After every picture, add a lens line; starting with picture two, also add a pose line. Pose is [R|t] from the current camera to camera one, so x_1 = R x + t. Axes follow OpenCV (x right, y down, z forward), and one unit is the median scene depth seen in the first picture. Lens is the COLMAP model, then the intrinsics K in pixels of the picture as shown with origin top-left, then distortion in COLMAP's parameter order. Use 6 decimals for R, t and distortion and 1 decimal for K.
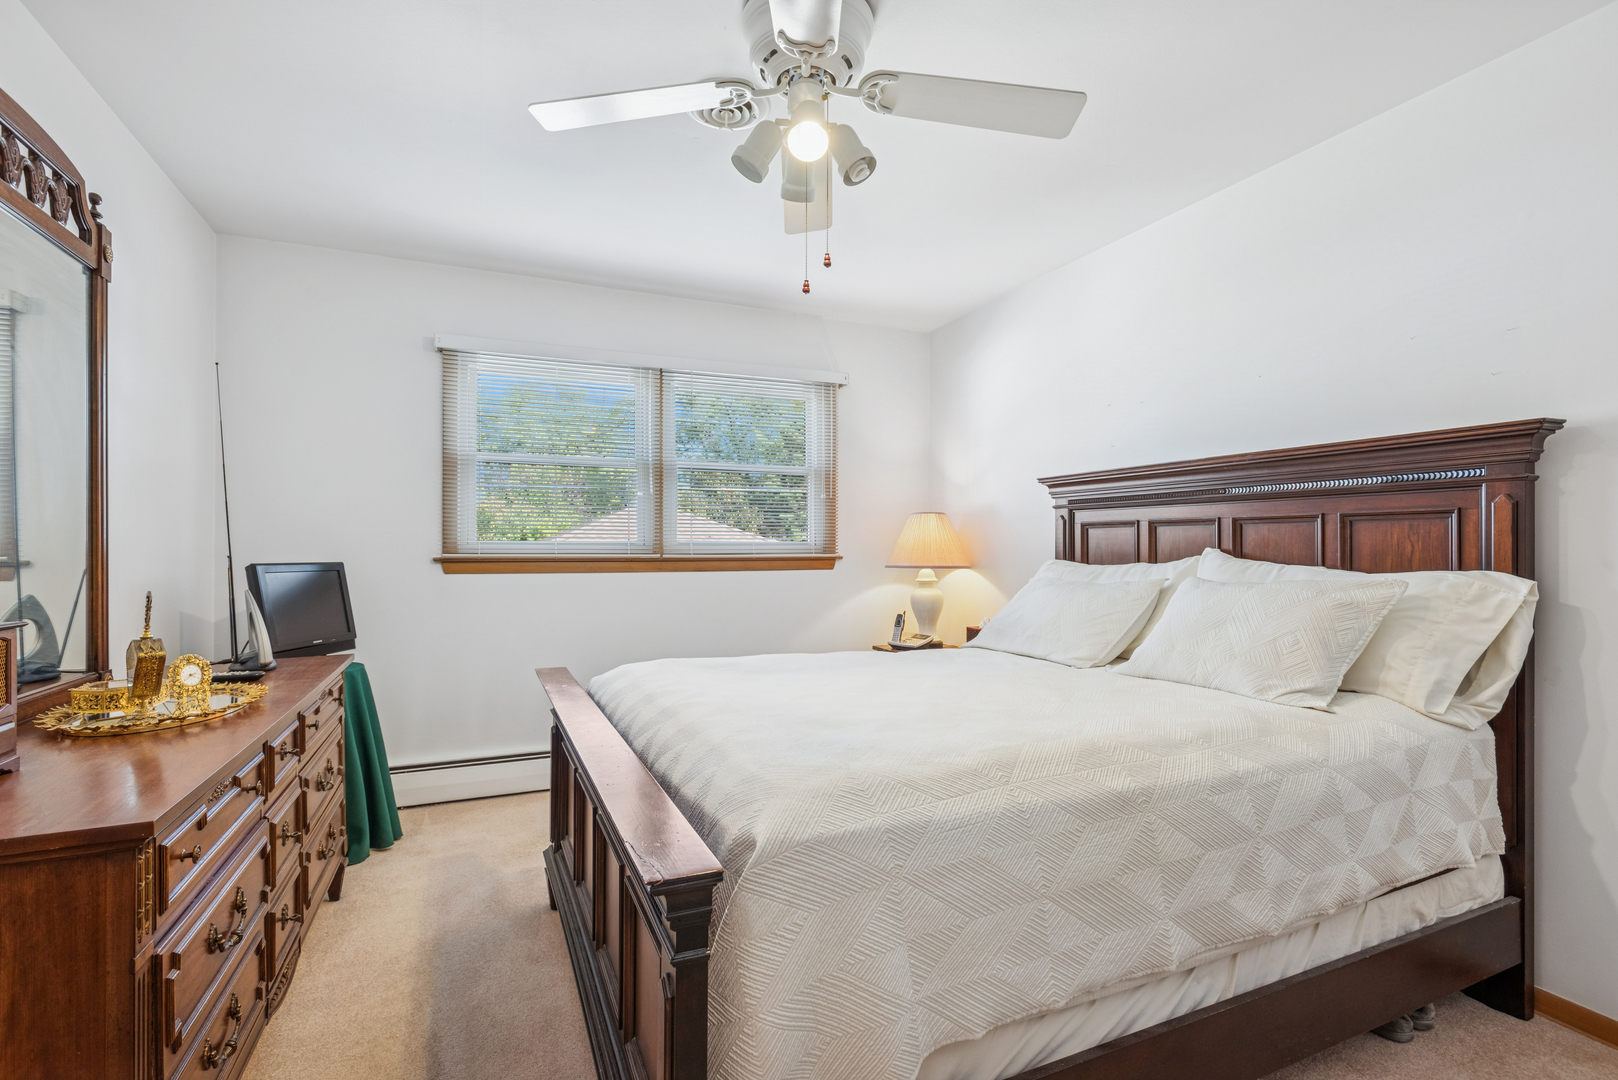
lens RADIAL K [[756.9, 0, 799.3], [0, 756.9, 547.6], [0, 0, 1]] dist [-0.000451, -0.001035]
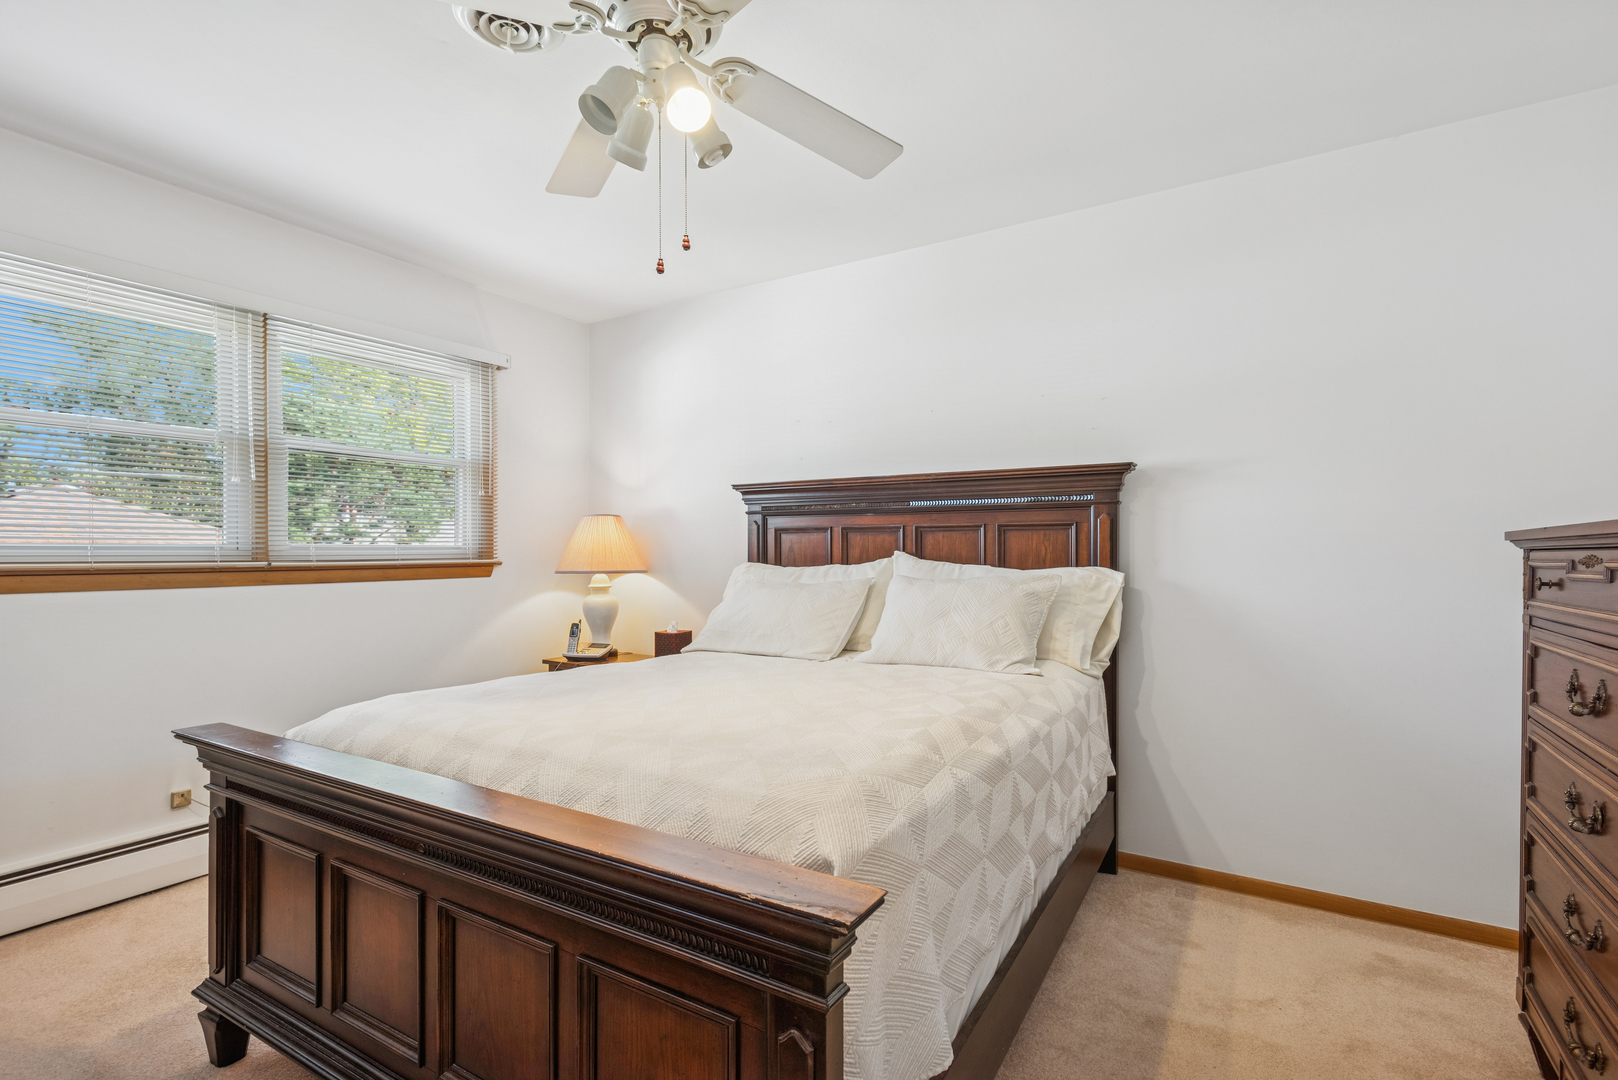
lens RADIAL K [[765.4, 0, 810.8], [0, 765.4, 556.8], [0, 0, 1]] dist [0.002398, -0.005786]
pose [[0.814427, -0.007102, 0.580222, -0.263681], [0.002929, 0.999963, 0.008129, -0.000851], [-0.580258, -0.004921, 0.814418, 0.099118]]
